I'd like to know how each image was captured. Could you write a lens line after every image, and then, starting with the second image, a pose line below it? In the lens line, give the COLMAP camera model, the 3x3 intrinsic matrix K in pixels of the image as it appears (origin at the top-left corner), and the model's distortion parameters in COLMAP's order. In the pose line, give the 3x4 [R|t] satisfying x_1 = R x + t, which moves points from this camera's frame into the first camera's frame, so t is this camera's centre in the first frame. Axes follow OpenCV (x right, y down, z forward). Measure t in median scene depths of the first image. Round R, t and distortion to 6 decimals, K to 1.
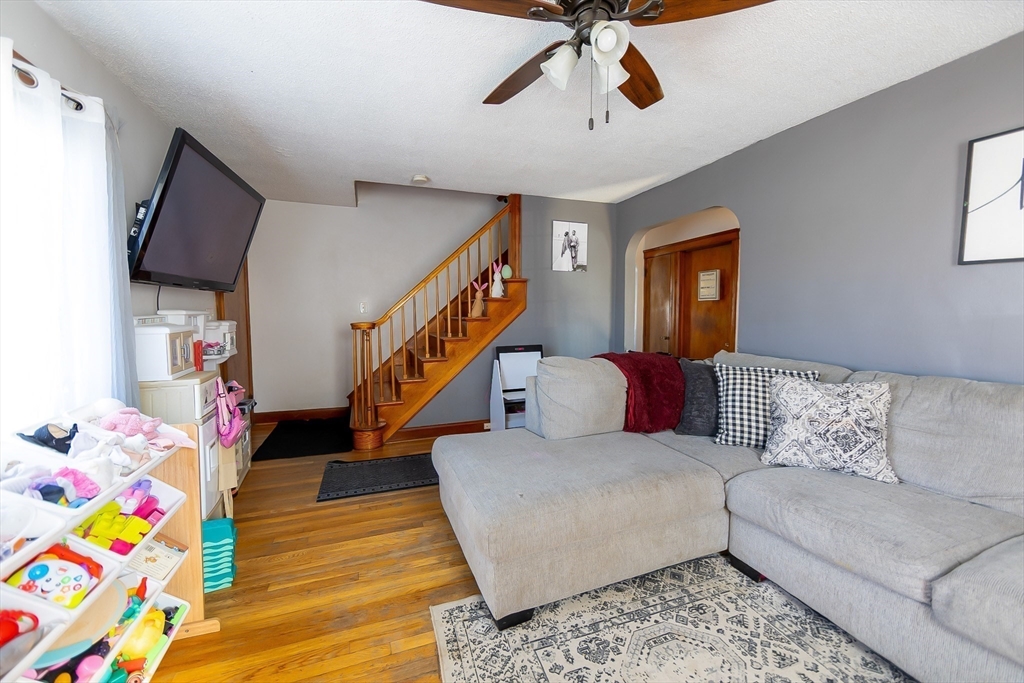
lens RADIAL K [[404.4, 0, 532.9], [0, 404.4, 339.6], [0, 0, 1]] dist [0.007289, -0.001153]
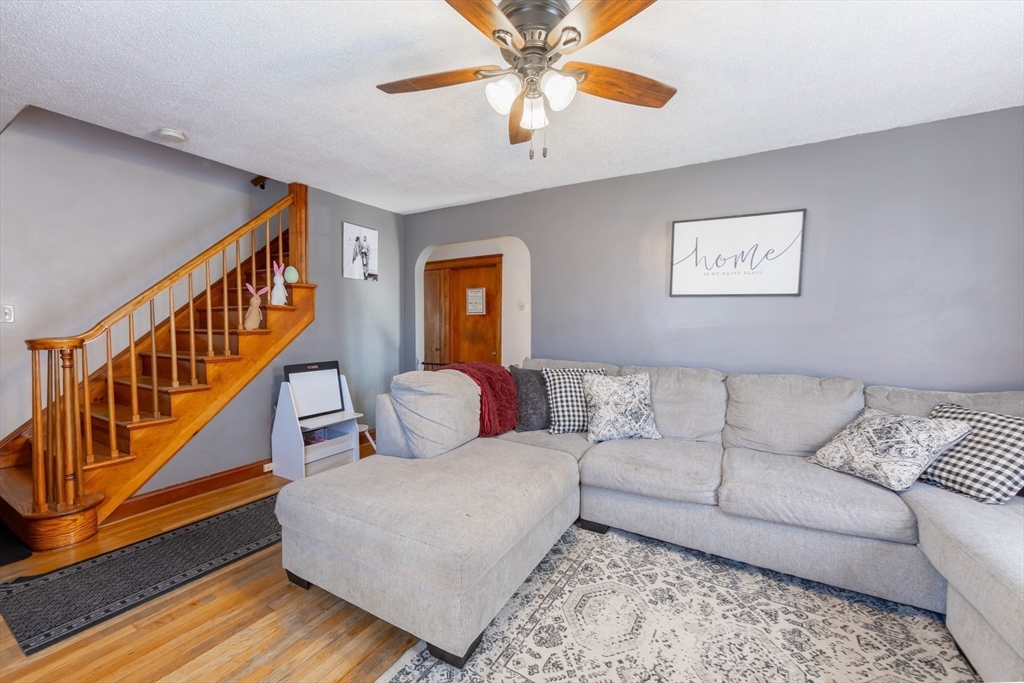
lens RADIAL K [[404.4, 0, 517.1], [0, 404.4, 339.6], [0, 0, 1]] dist [0.007289, -0.001153]
pose [[0.779411, -0.017231, 0.626276, -0.383291], [0.036419, 0.999177, -0.017834, -0.006126], [-0.625454, 0.036708, 0.779397, 0.121222]]
